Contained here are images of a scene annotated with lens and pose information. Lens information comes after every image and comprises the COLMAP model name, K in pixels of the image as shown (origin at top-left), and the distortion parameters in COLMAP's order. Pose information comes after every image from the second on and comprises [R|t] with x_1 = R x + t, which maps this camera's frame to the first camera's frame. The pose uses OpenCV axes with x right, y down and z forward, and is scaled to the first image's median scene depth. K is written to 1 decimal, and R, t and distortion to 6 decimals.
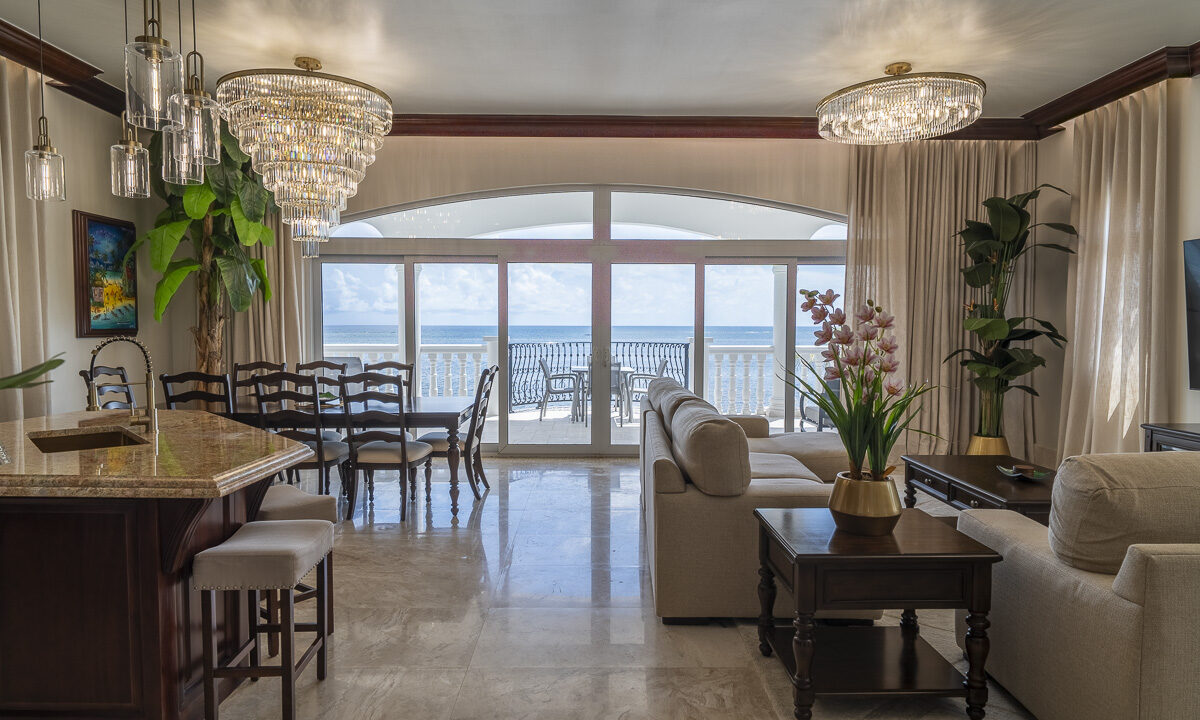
lens RADIAL K [[706.8, 0, 598.5], [0, 706.8, 365.2], [0, 0, 1]] dist [-0.008061, 0.006441]
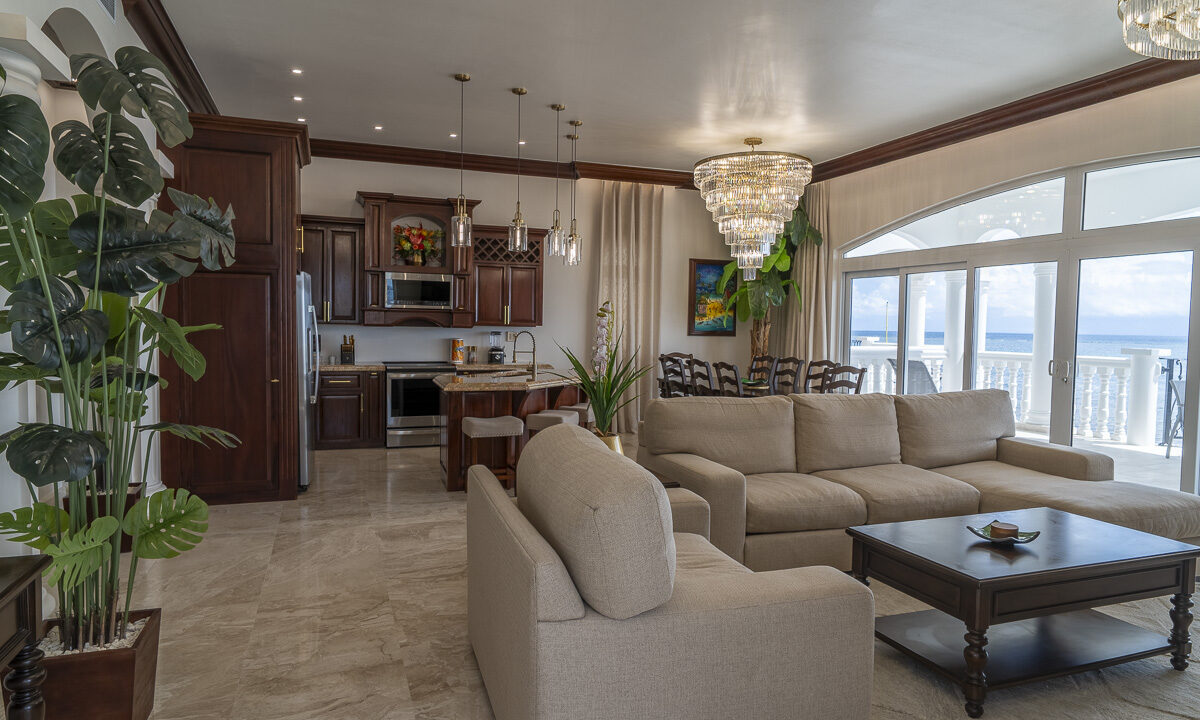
lens RADIAL K [[706.8, 0, 600.1], [0, 706.8, 364.5], [0, 0, 1]] dist [-0.008061, 0.006441]
pose [[0.335252, 0.054461, -0.940553, 0.673155], [-0.069040, 0.997064, 0.033125, -0.010560], [0.939595, 0.053830, 0.338028, 0.218429]]
